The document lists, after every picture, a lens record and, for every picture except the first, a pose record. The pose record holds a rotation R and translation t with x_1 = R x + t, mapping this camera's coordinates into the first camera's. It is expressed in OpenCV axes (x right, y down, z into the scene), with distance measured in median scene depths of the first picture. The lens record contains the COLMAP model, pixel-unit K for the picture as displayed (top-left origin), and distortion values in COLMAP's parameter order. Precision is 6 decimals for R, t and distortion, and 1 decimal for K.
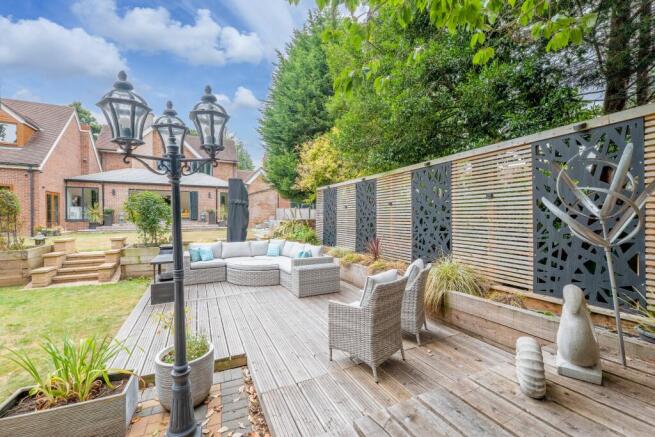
lens RADIAL K [[267.8, 0, 327.6], [0, 267.8, 218.3], [0, 0, 1]] dist [0.004540, 0.000252]
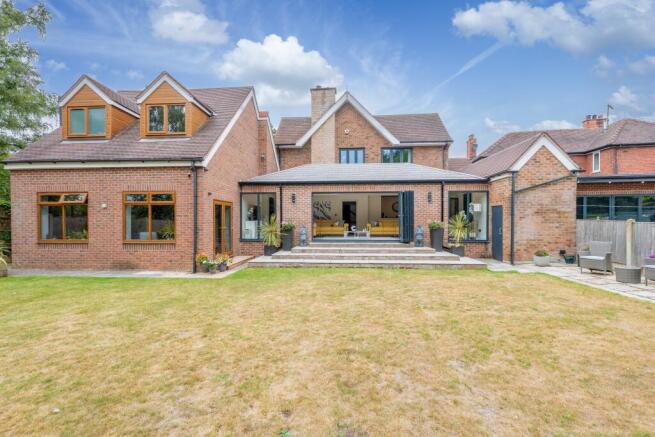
lens RADIAL K [[267.8, 0, 327.1], [0, 267.8, 220.3], [0, 0, 1]] dist [0.004540, 0.000252]
pose [[0.862995, -0.001830, -0.505210, -0.410558], [-0.003548, 0.999947, -0.009682, -0.038710], [0.505201, 0.010147, 0.862942, 0.495861]]
